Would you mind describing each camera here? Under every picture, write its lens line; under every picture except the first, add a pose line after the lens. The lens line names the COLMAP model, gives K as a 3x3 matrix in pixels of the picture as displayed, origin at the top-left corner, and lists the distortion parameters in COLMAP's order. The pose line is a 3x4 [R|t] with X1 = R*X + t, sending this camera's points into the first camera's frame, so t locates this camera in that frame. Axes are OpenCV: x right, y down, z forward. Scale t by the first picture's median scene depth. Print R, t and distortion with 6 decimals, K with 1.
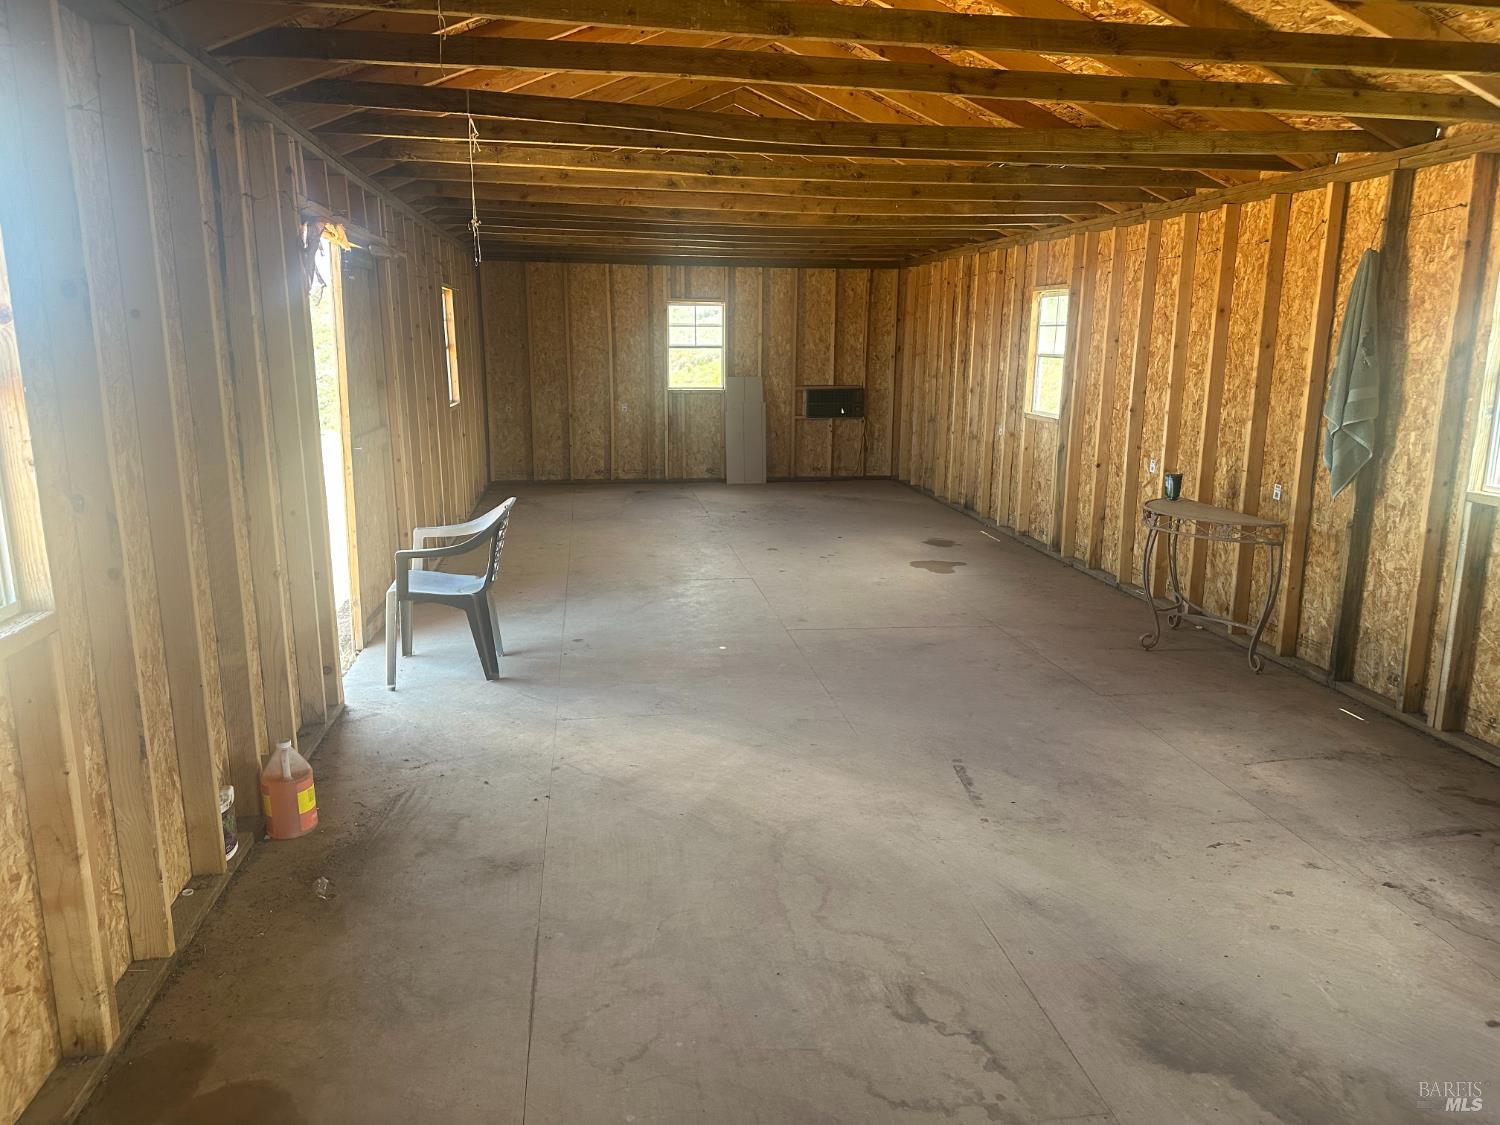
lens RADIAL K [[1040.7, 0, 750.7], [0, 1040.7, 560.3], [0, 0, 1]] dist [0.003432, -0.008751]
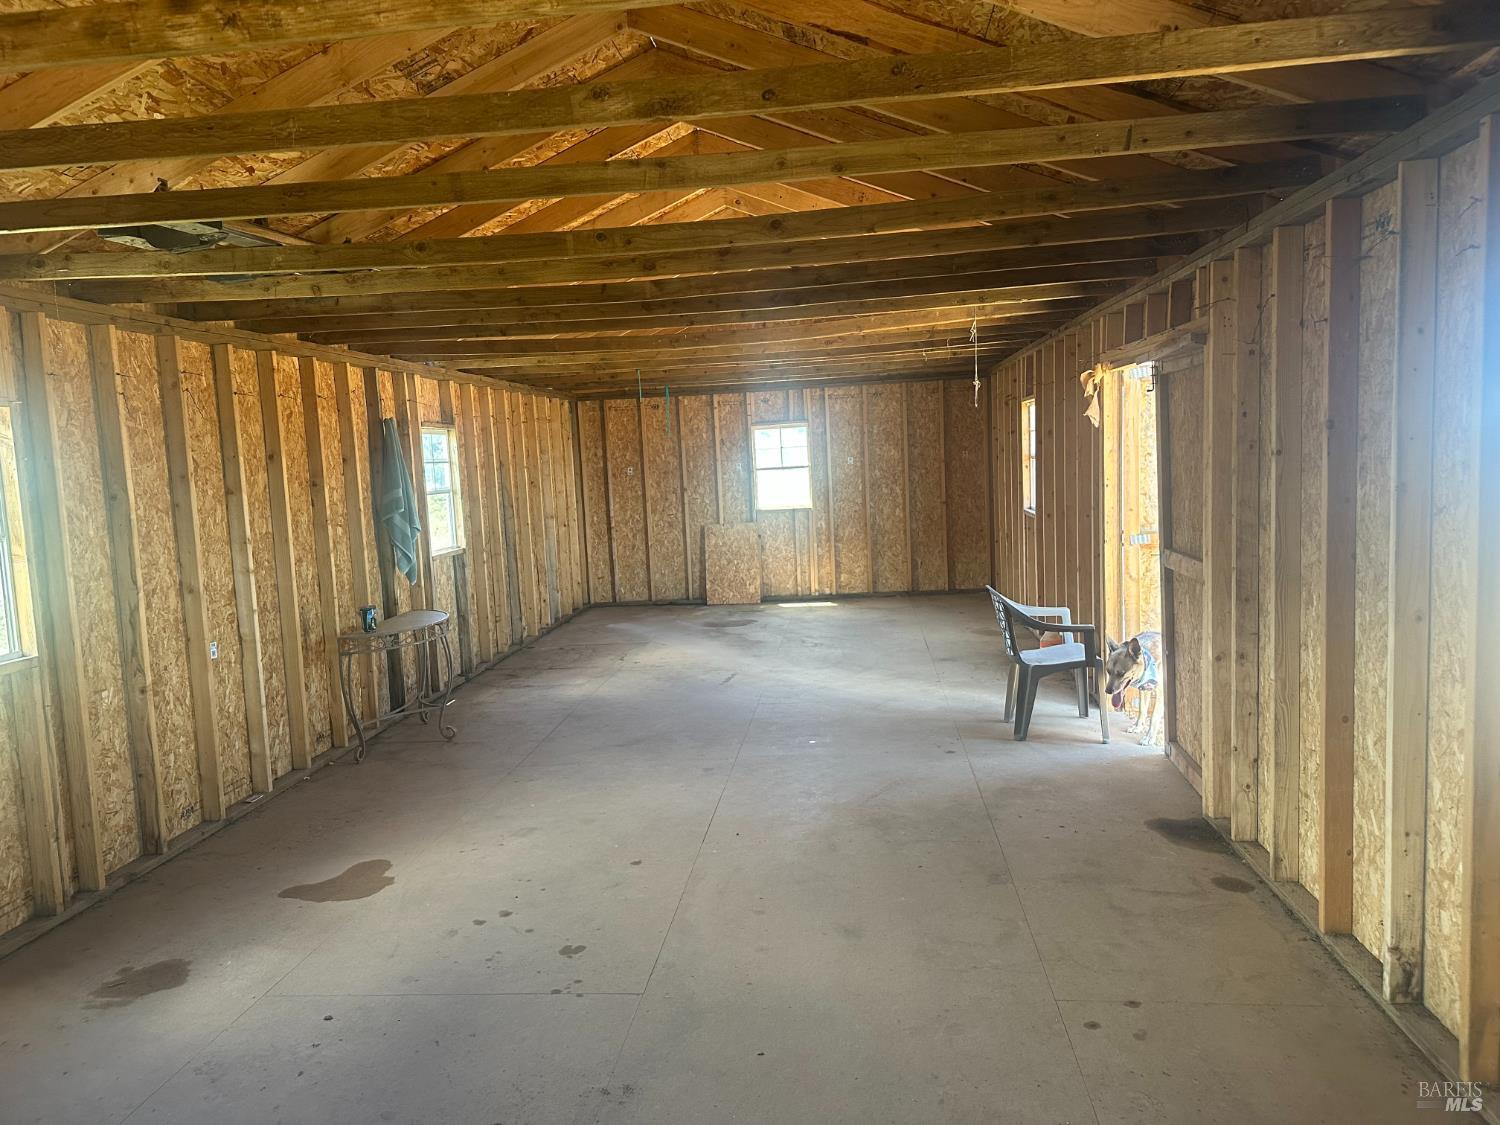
lens RADIAL K [[1040.7, 0, 750.2], [0, 1040.7, 560.0], [0, 0, 1]] dist [0.003432, -0.008751]
pose [[-0.965466, 0.018199, 0.259893, -0.225799], [0.100718, 0.946070, 0.307907, -0.390976], [-0.240273, 0.323450, -0.915232, 1.762586]]
